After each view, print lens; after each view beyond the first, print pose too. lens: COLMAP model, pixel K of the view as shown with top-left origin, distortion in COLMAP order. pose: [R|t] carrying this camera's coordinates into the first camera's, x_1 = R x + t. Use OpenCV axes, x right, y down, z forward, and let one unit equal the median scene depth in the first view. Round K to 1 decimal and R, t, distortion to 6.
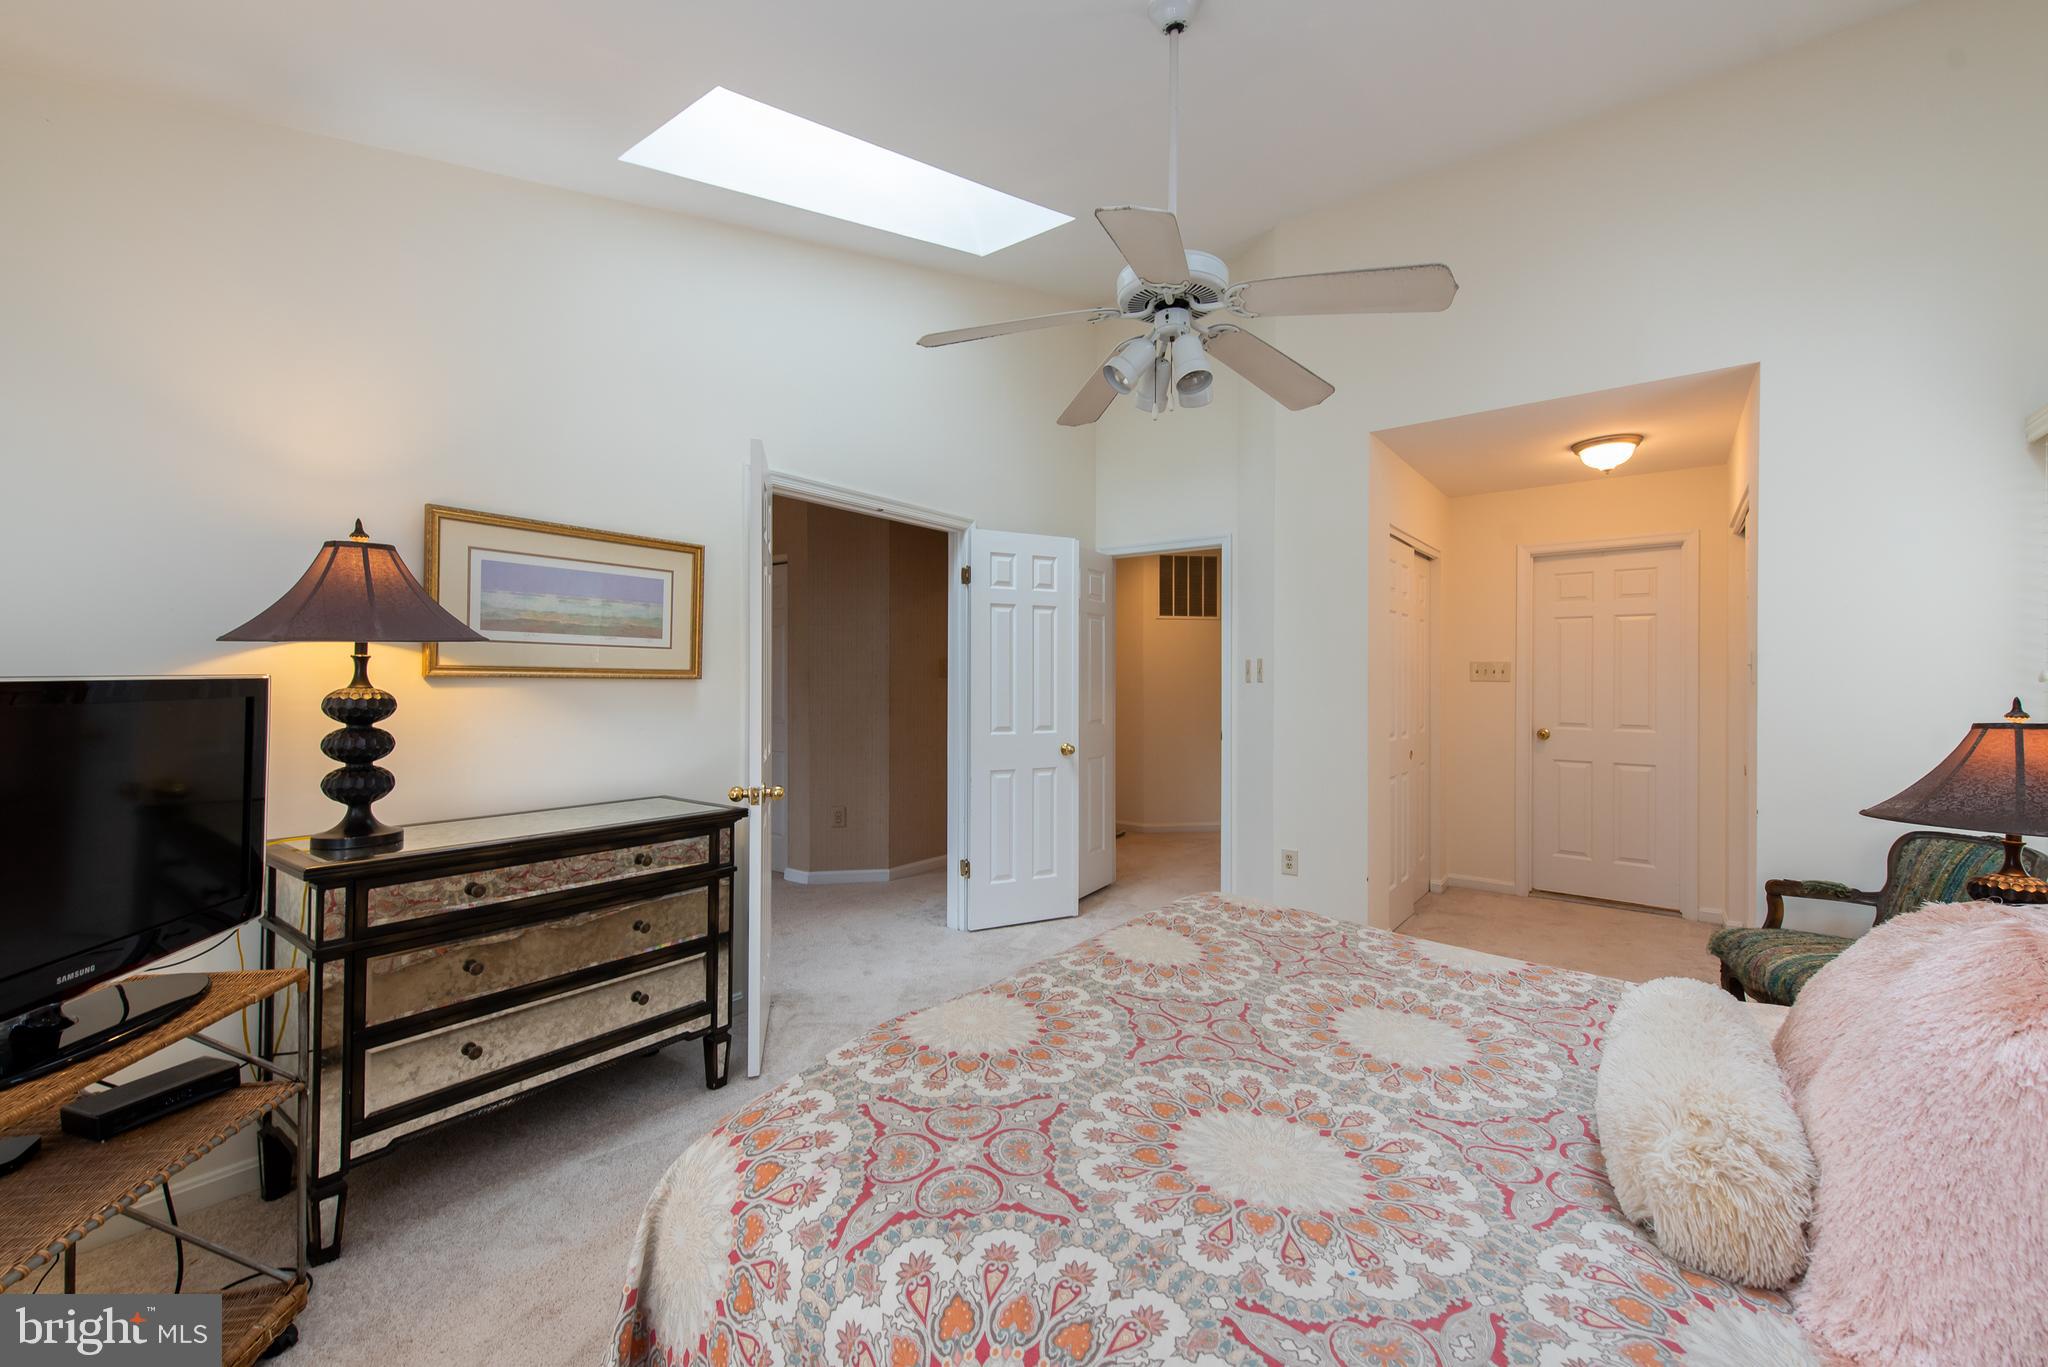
lens RADIAL K [[823.6, 0, 1029.4], [0, 823.6, 677.5], [0, 0, 1]] dist [0.013626, -0.003228]
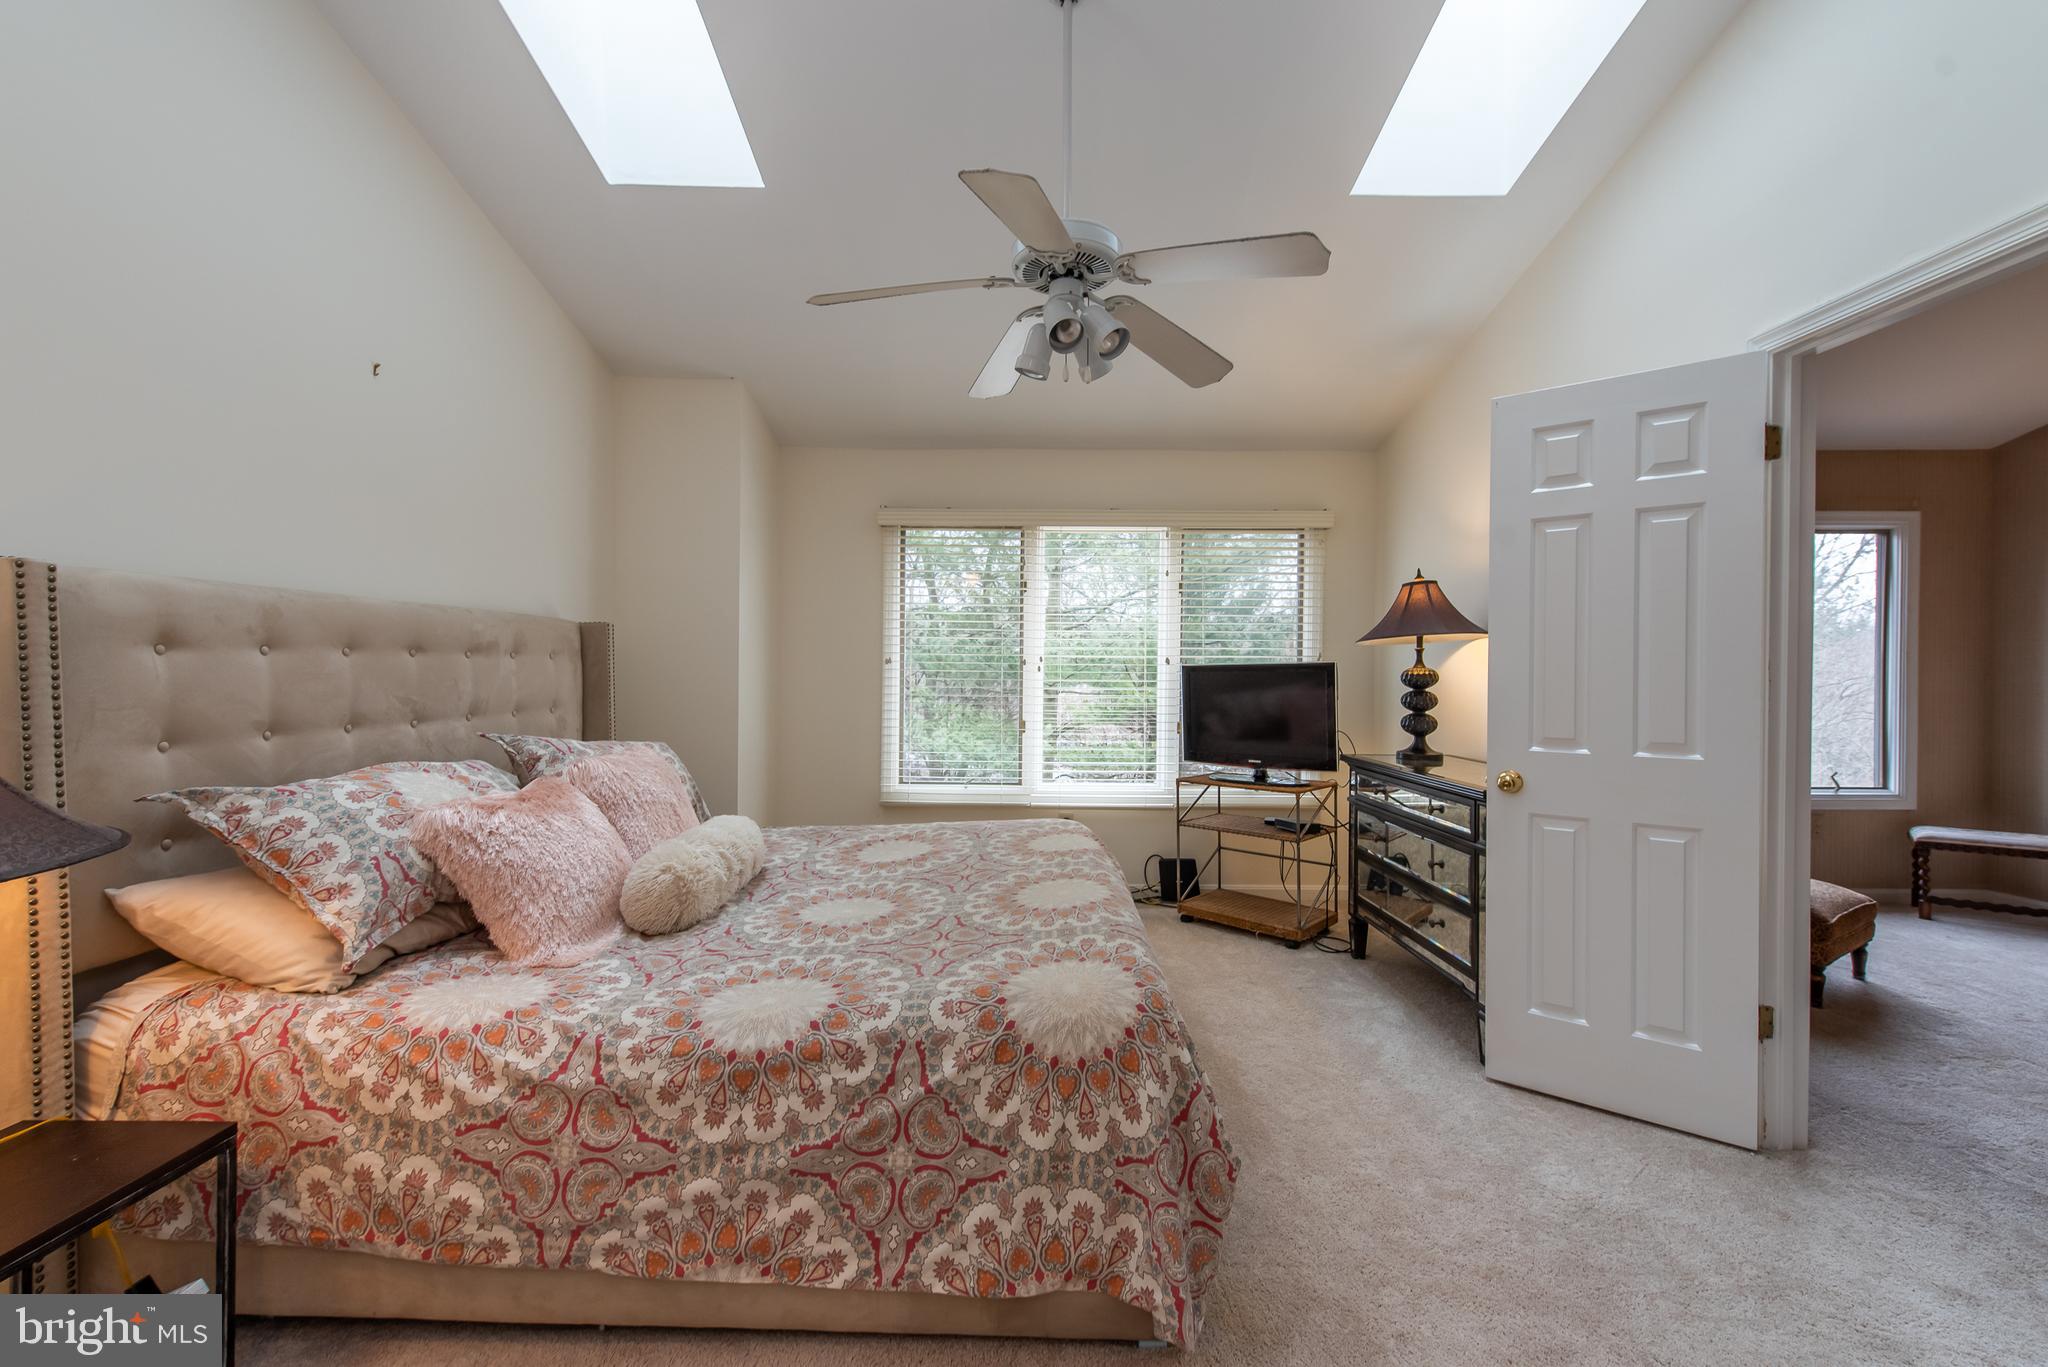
lens RADIAL K [[819.2, 0, 1028.7], [0, 819.2, 679.3], [0, 0, 1]] dist [0.016862, -0.007730]
pose [[-0.794176, -0.005761, -0.607660, 0.939965], [-0.006604, 0.999978, -0.000849, 0.047106], [0.607652, 0.003338, -0.794197, 2.046388]]
